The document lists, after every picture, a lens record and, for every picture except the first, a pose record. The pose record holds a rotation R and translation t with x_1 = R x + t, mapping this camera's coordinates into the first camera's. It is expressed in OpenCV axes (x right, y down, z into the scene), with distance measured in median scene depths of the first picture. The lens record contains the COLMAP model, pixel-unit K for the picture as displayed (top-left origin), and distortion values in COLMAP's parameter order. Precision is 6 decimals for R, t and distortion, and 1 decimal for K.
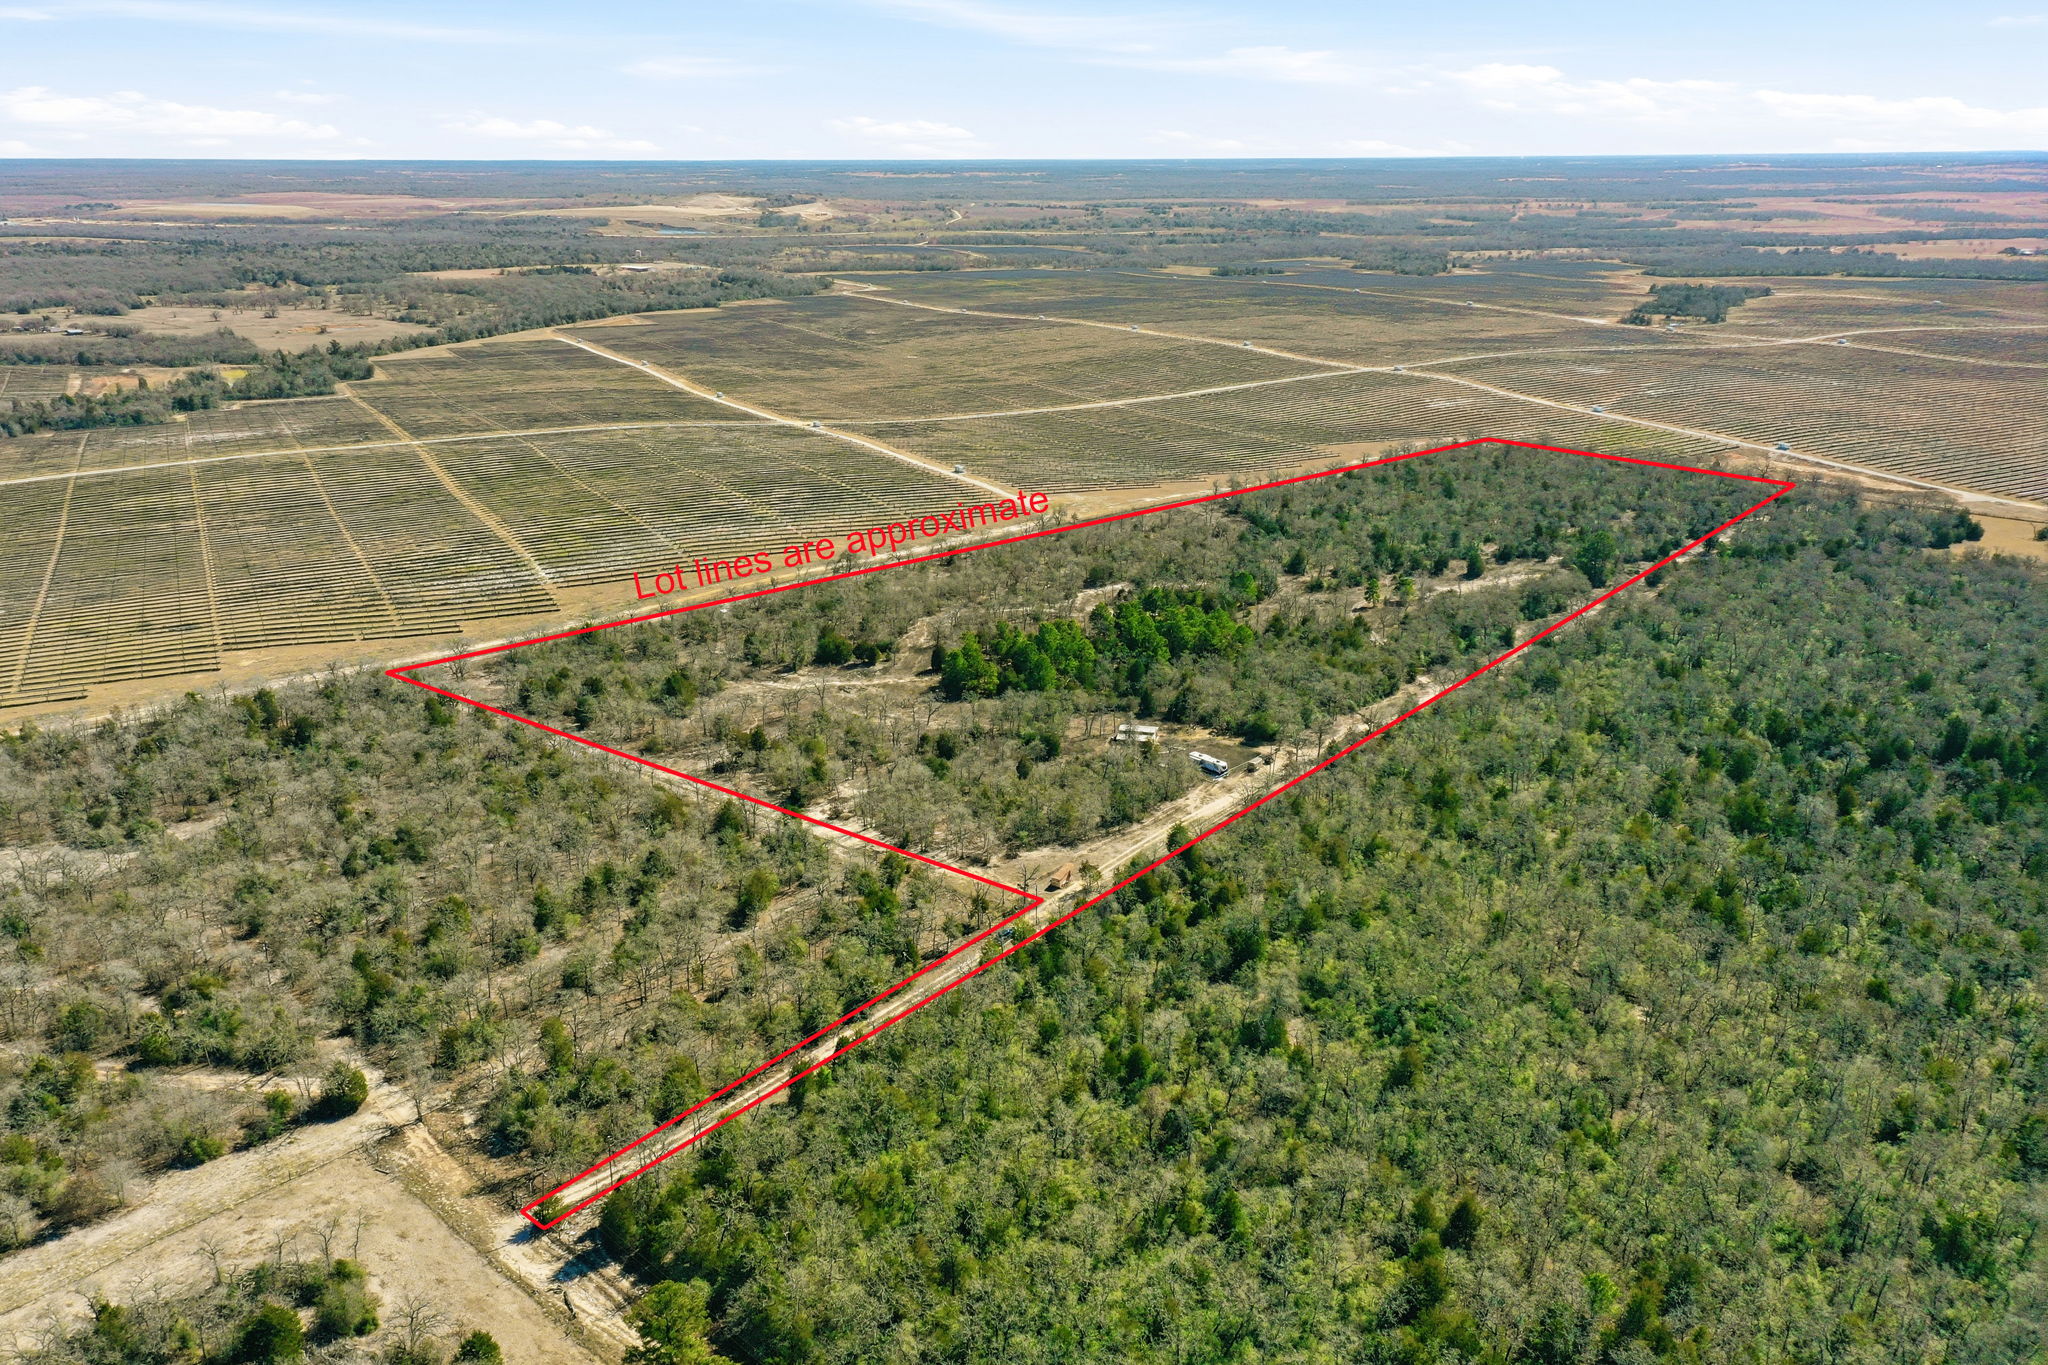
lens RADIAL K [[1618.4, 0, 1024.5], [0, 1618.4, 681.6], [0, 0, 1]] dist [0.025910, -0.007730]
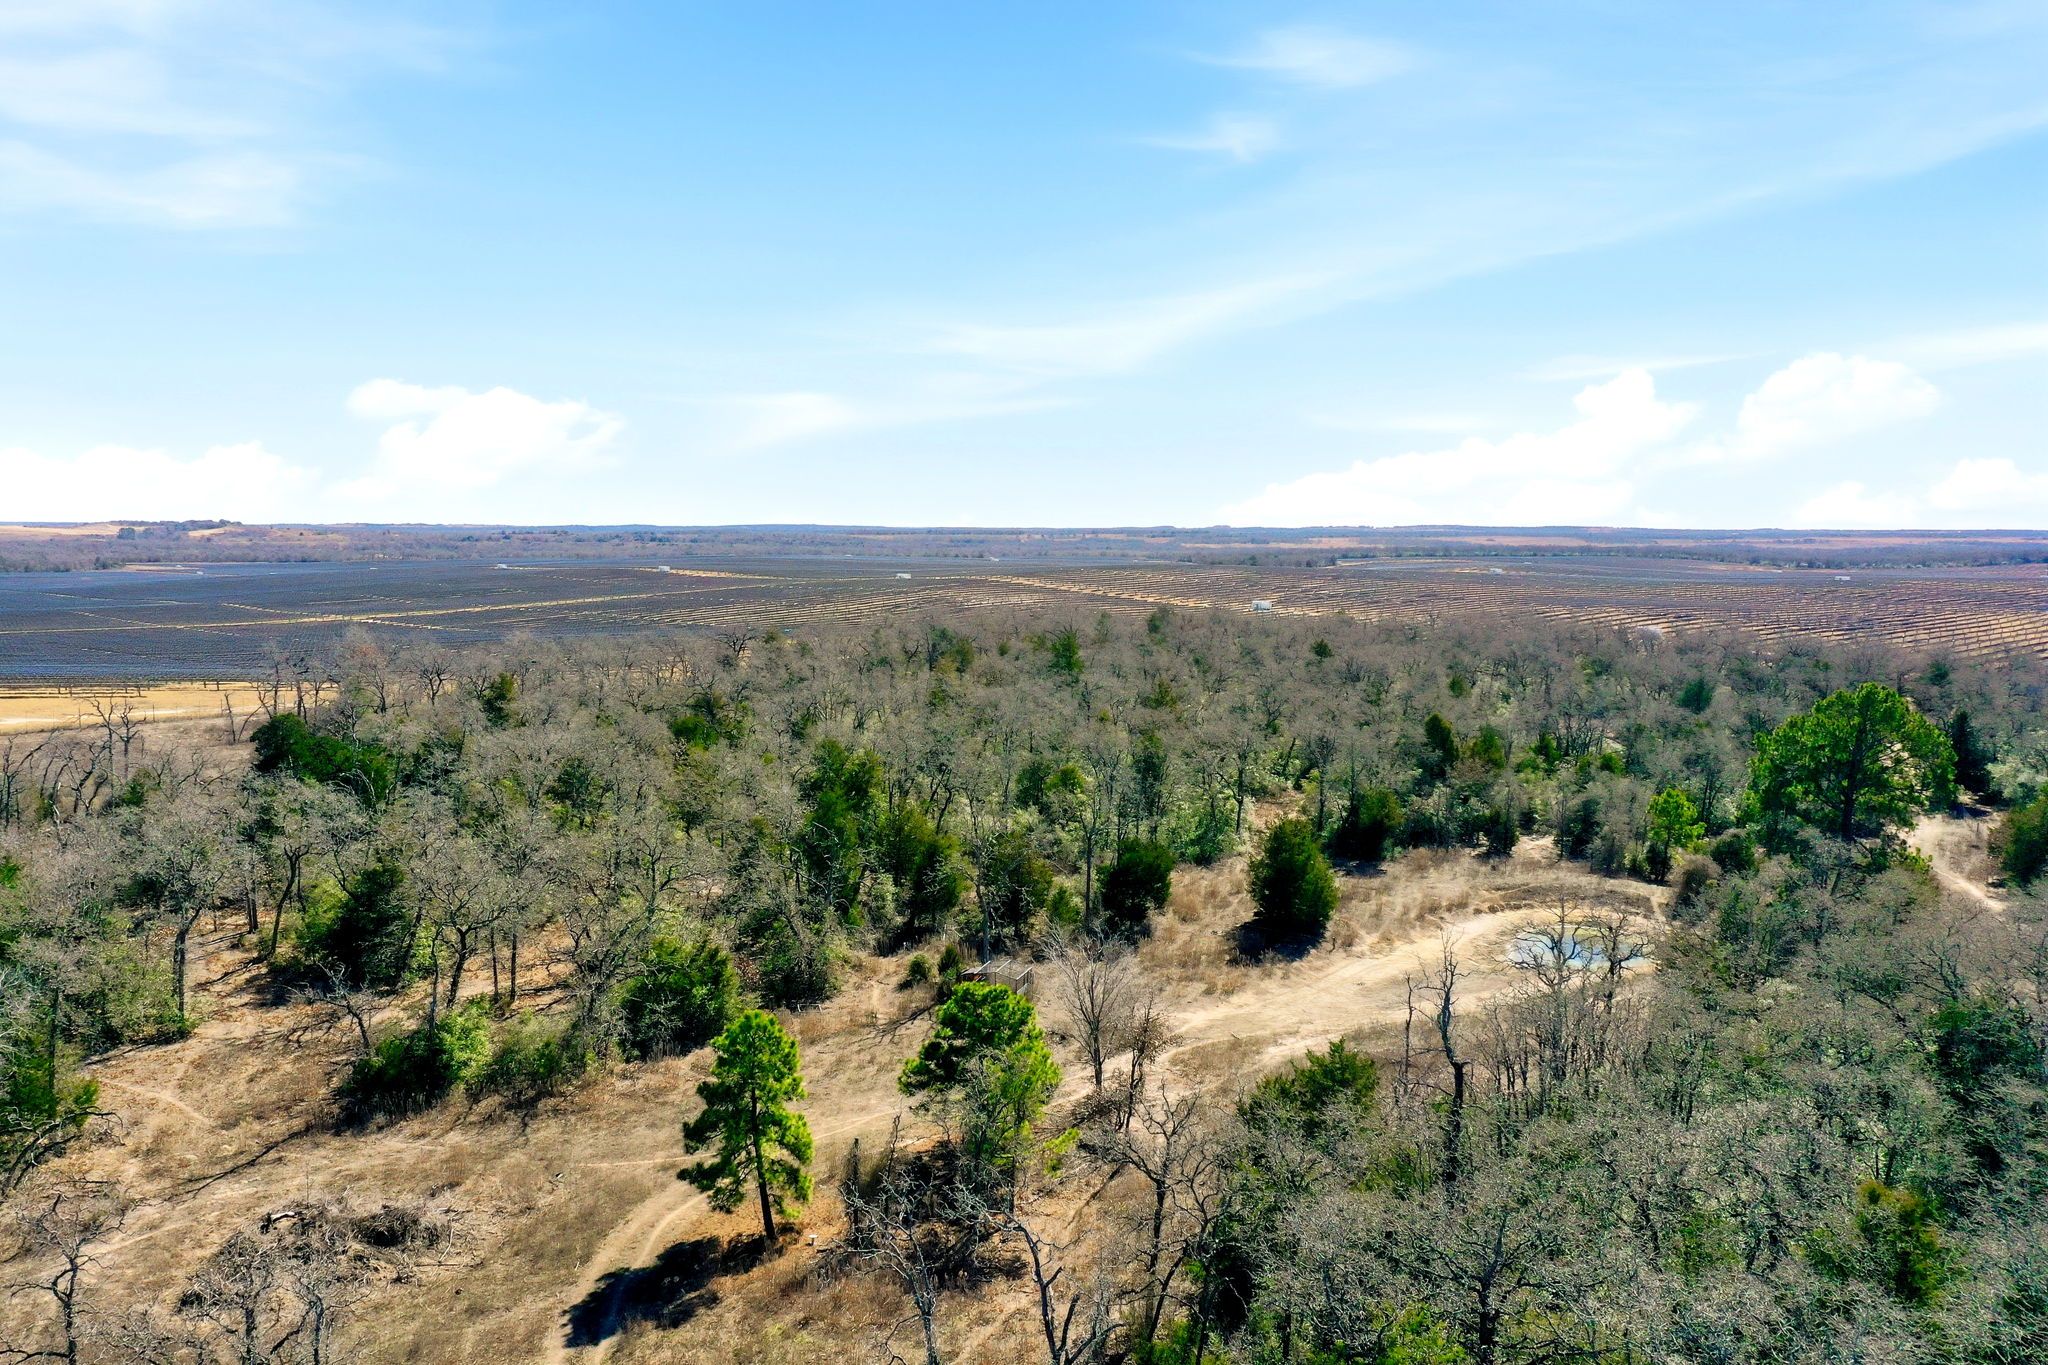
lens RADIAL K [[1618.4, 0, 1023.9], [0, 1618.4, 681.4], [0, 0, 1]] dist [0.025910, -0.007730]
pose [[0.957761, -0.023714, 0.286586, 0.186942], [0.088689, 0.972371, -0.215935, -0.054982], [-0.273547, 0.232232, 0.933403, 0.812696]]
